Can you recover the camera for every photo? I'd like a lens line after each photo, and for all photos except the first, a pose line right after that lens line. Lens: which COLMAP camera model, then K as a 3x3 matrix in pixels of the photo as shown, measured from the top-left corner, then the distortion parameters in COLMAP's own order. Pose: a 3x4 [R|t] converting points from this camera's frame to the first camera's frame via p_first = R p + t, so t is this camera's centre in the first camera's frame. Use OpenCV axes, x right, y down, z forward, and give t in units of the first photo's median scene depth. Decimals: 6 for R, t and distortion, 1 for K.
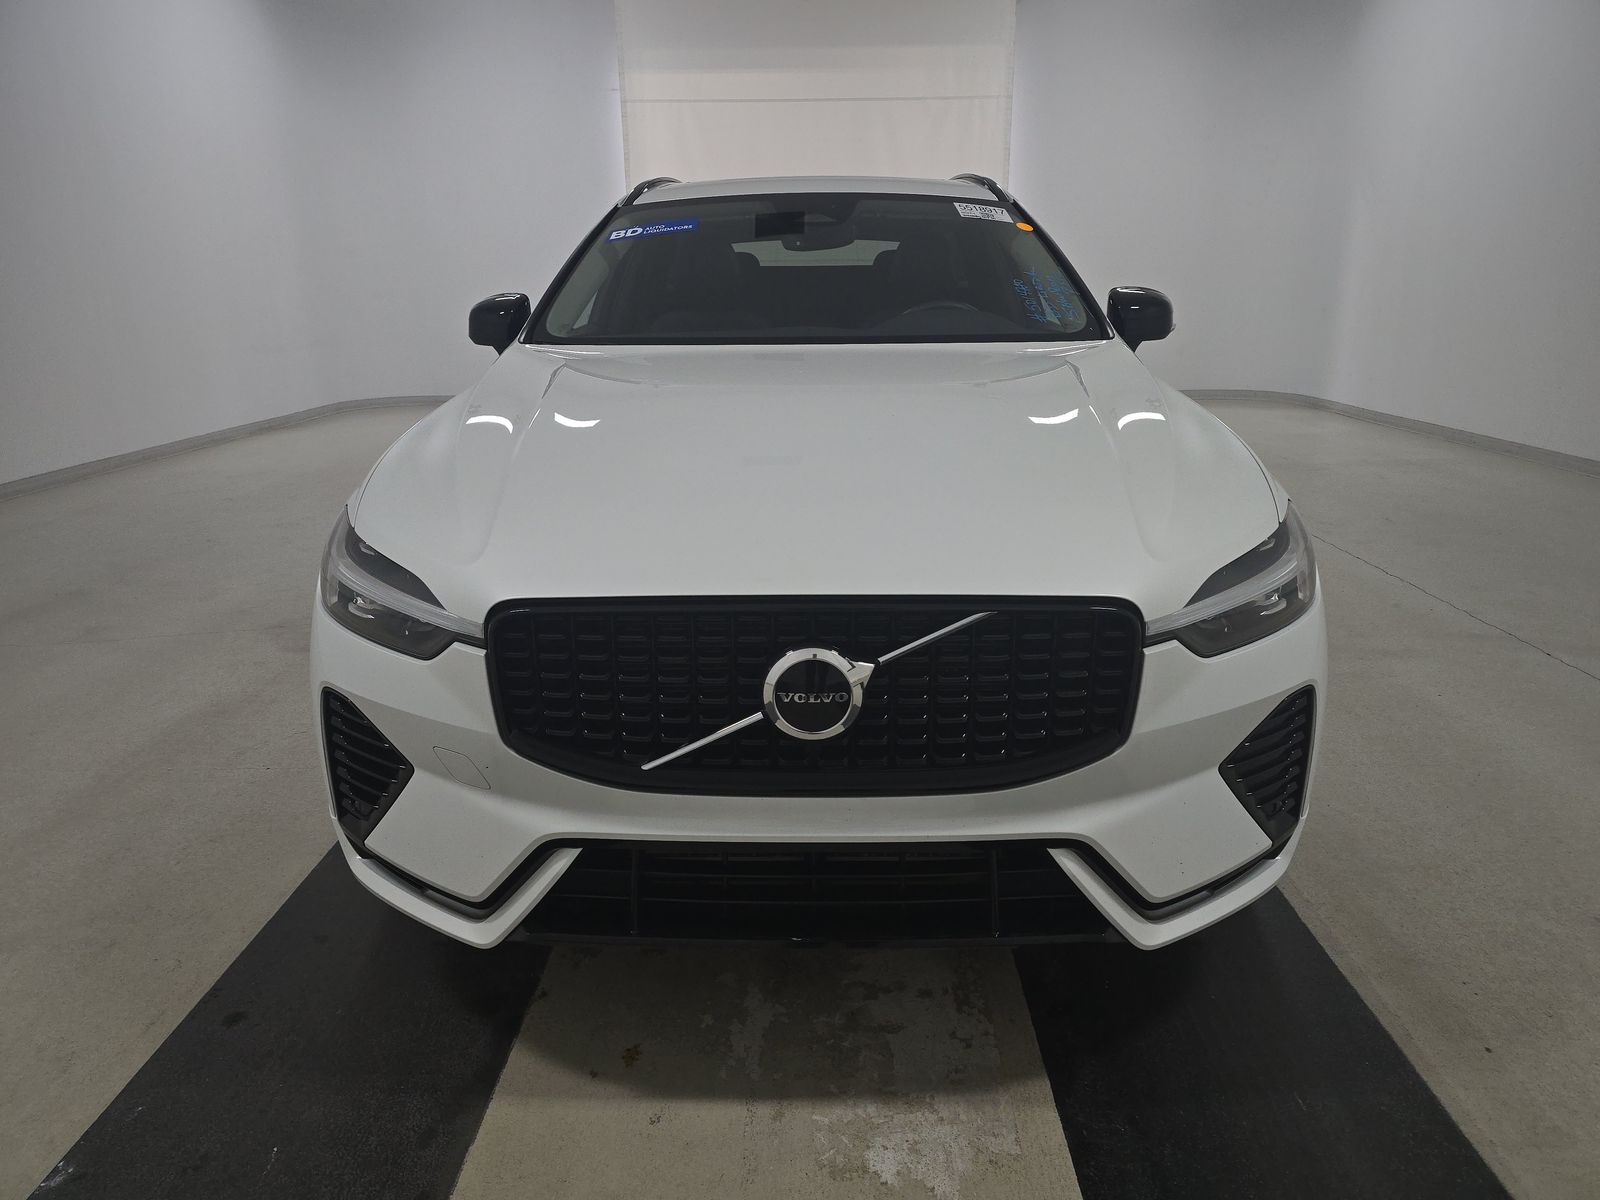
lens RADIAL K [[1093.7, 0, 800.0], [0, 1093.7, 600.0], [0, 0, 1]] dist [0.015167, -0.006105]
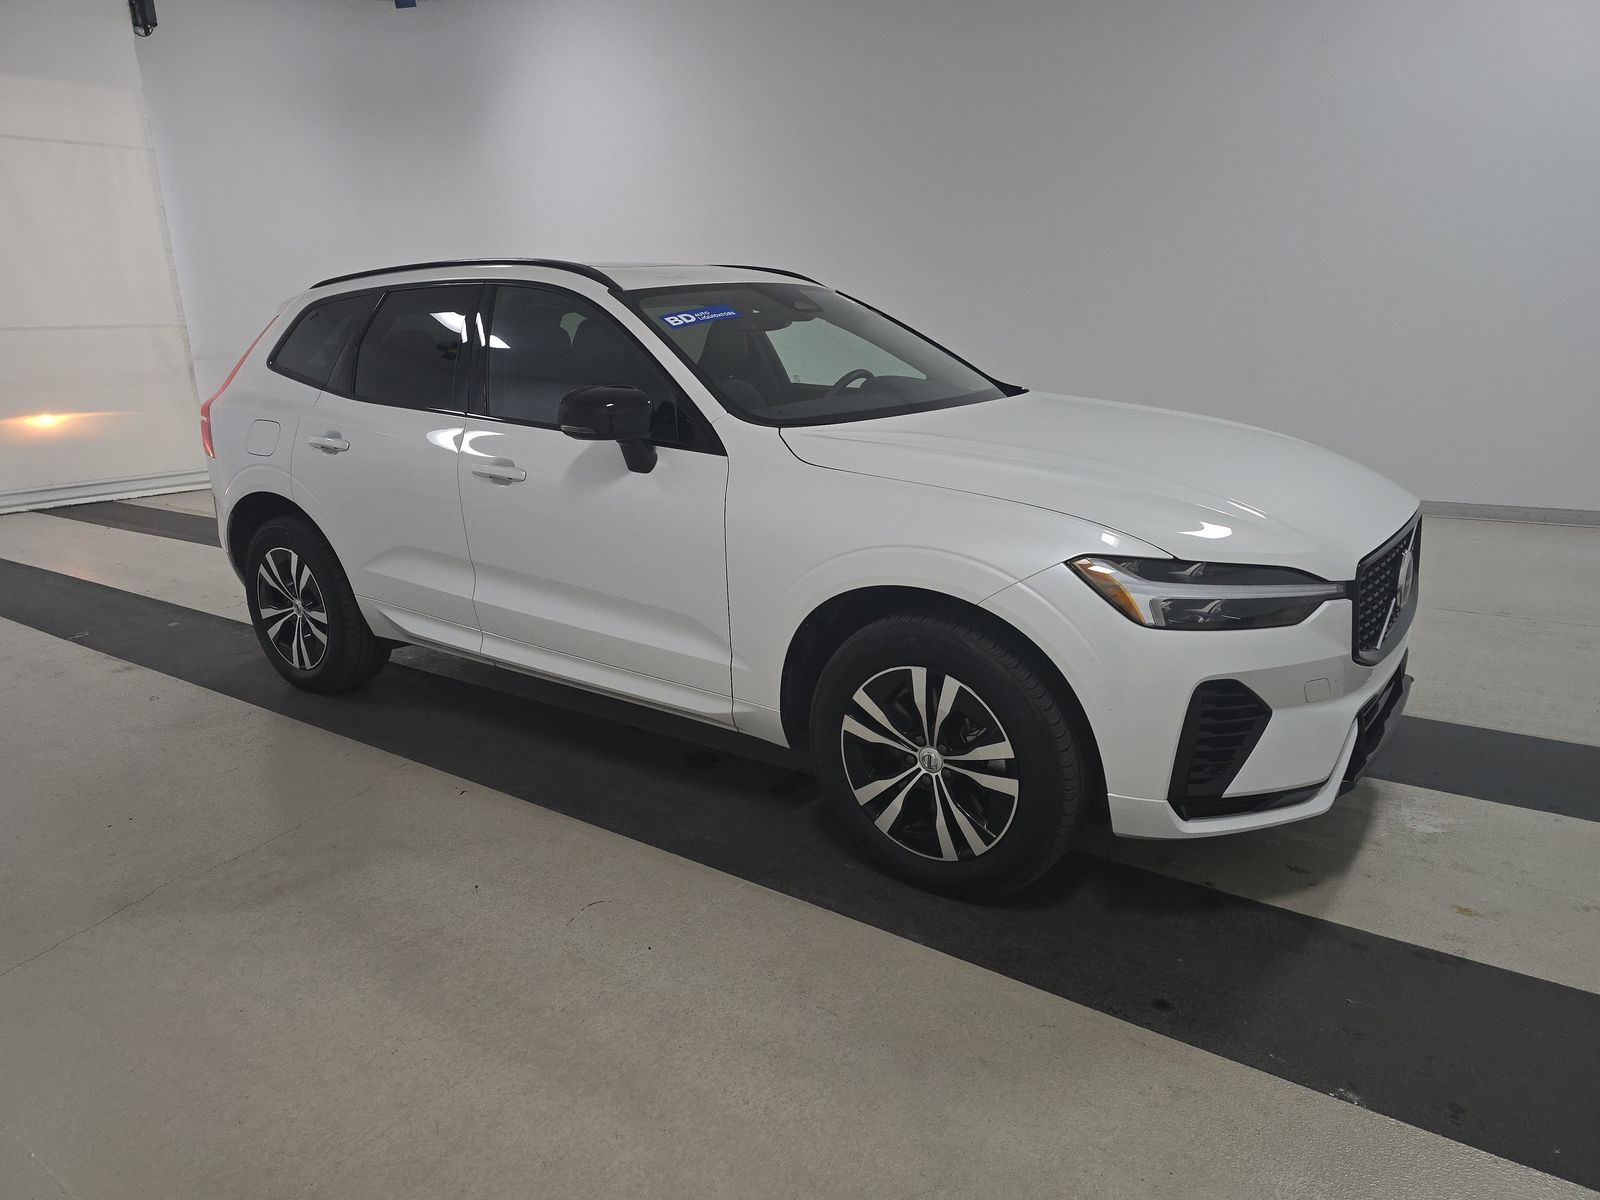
lens RADIAL K [[1093.7, 0, 800.0], [0, 1093.7, 600.0], [0, 0, 1]] dist [0.015167, -0.006105]
pose [[0.568726, -0.209664, 0.795357, -1.698037], [0.251269, 0.965029, 0.074719, -0.223816], [-0.783208, 0.157354, 0.601519, 0.598203]]
